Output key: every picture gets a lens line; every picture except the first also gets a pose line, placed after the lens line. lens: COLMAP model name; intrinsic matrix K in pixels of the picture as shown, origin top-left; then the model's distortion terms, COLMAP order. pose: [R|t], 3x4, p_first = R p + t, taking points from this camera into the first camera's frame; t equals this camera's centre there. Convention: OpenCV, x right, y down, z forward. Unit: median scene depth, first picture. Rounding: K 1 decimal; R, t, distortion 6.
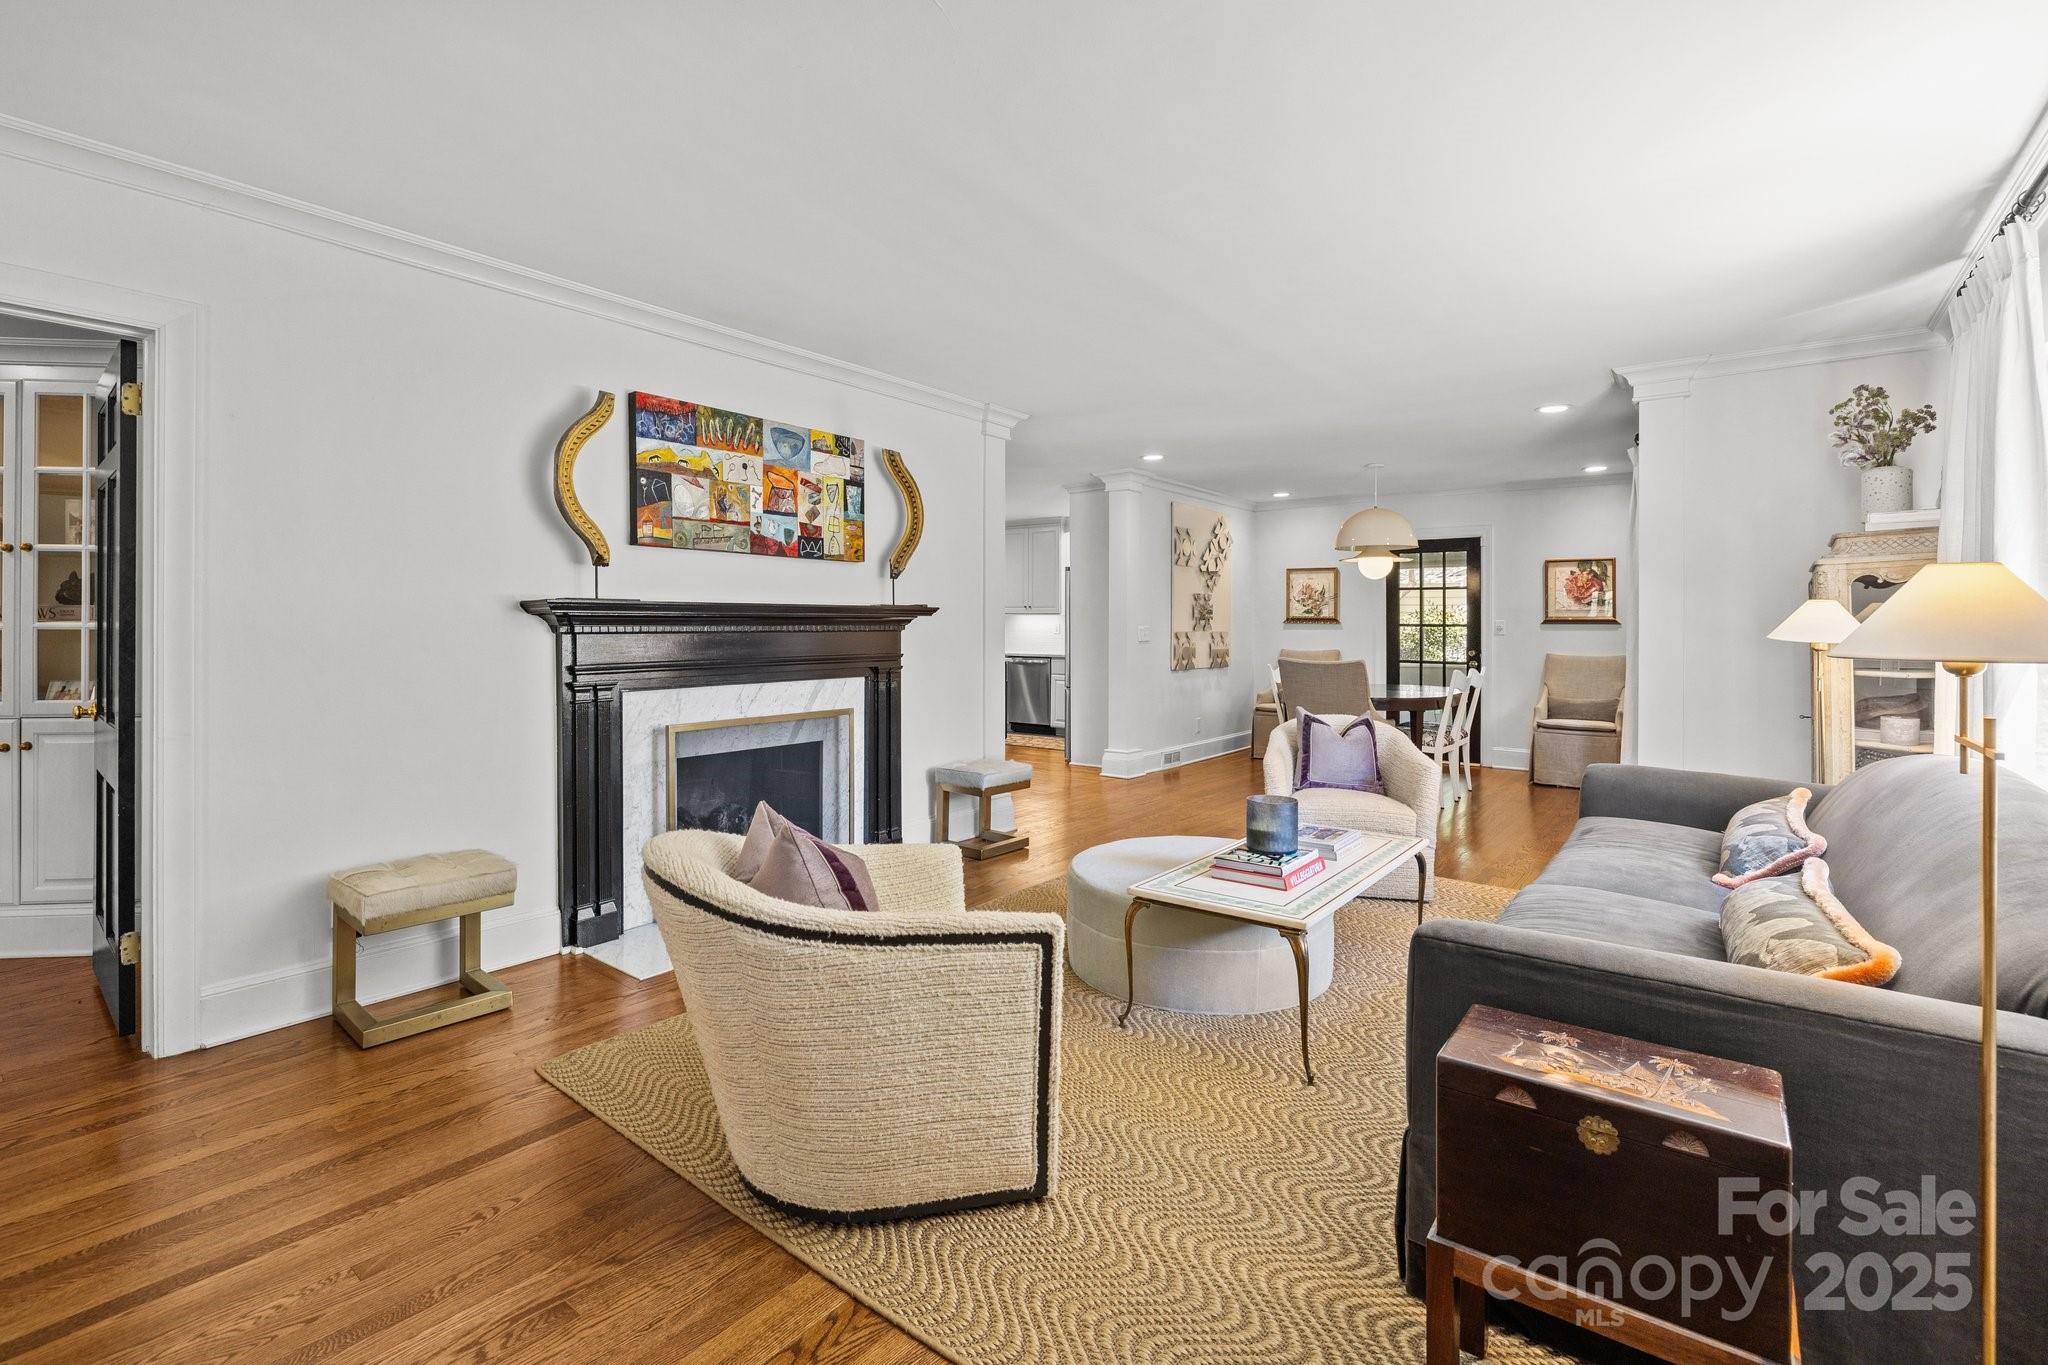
lens RADIAL K [[930.2, 0, 1023.0], [0, 930.2, 622.4], [0, 0, 1]] dist [-0.000201, 0.000015]
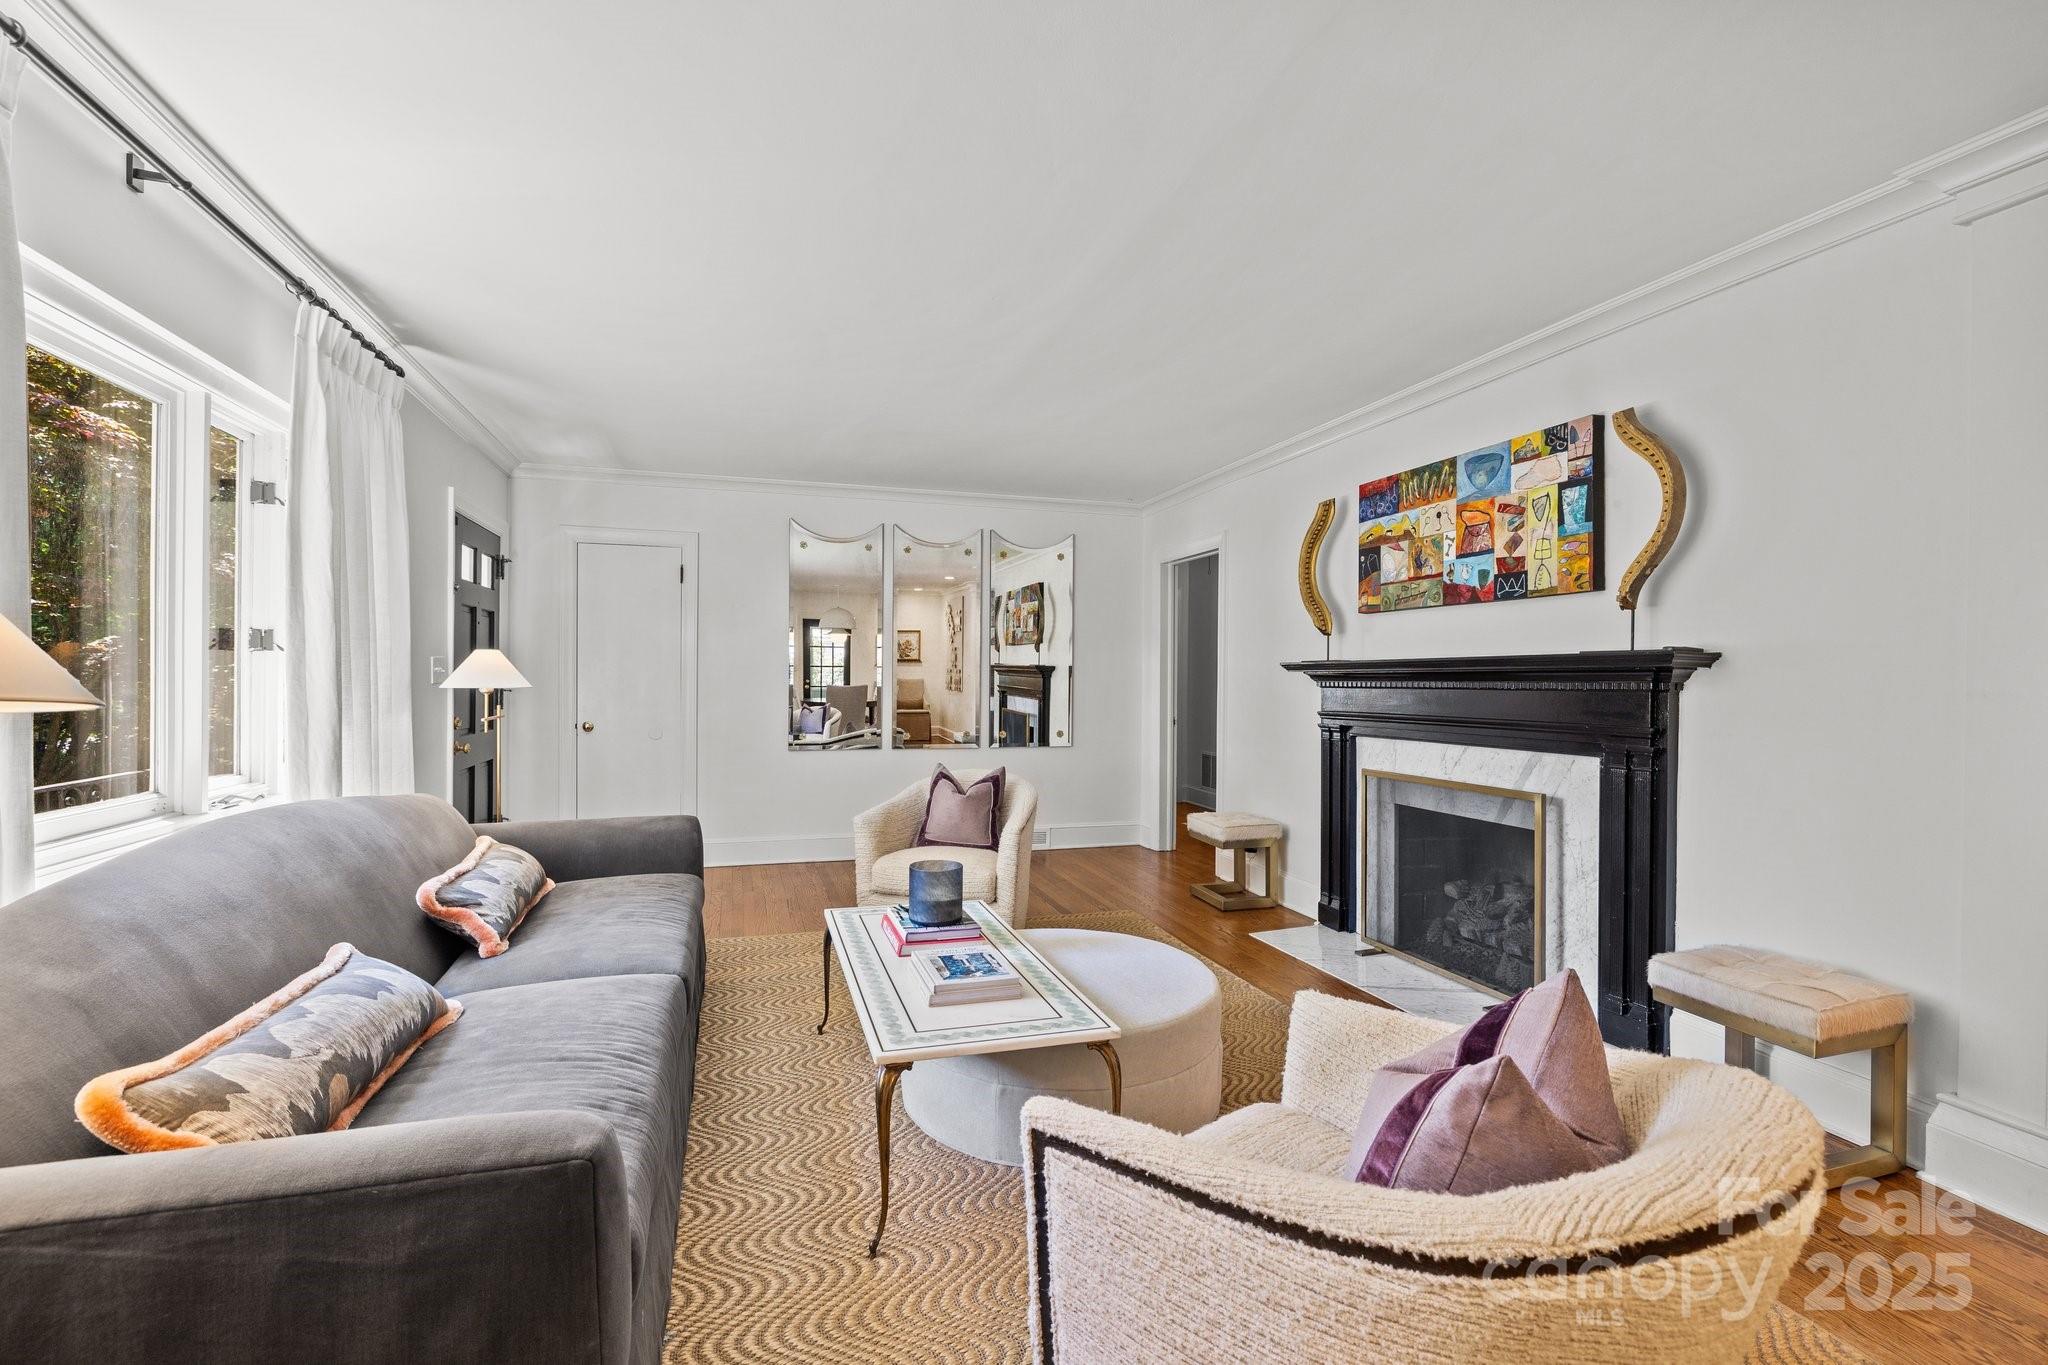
lens RADIAL K [[941.0, 0, 1026.8], [0, 941.0, 697.5], [0, 0, 1]] dist [-0.007063, -0.000107]
pose [[-0.587575, 0.011379, -0.809090, 0.714510], [-0.004045, 0.999847, 0.016999, 0.004724], [0.809160, 0.013261, -0.587439, 1.197419]]
